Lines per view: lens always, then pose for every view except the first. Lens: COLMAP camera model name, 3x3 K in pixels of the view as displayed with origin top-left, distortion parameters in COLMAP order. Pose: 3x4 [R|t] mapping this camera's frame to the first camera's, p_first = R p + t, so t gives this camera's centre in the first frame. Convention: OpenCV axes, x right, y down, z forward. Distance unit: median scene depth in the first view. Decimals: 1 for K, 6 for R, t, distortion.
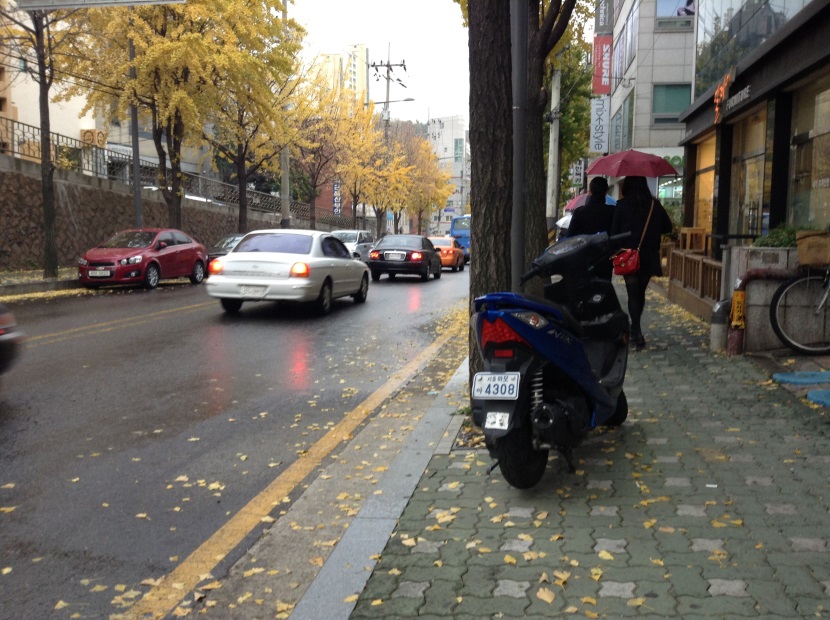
lens RADIAL K [[782.2, 0, 415.3], [0, 782.2, 311.3], [0, 0, 1]] dist [0.130387, 0.000000]
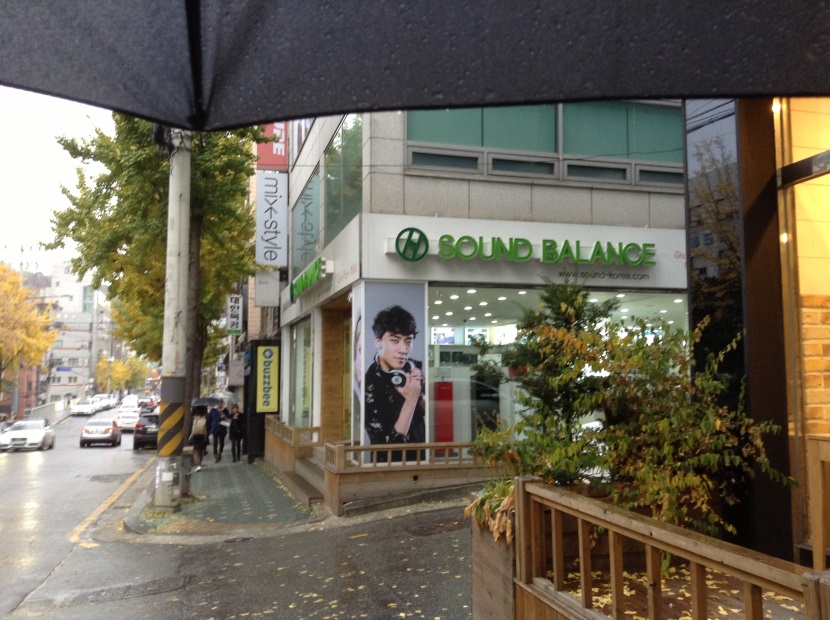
lens RADIAL K [[782.2, 0, 416.3], [0, 782.2, 312.2], [0, 0, 1]] dist [0.130387, 0.000000]
pose [[0.908770, 0.032705, 0.416014, 0.090773], [0.051171, 0.980667, -0.188876, -0.053847], [-0.414148, 0.192933, 0.889527, 0.455336]]
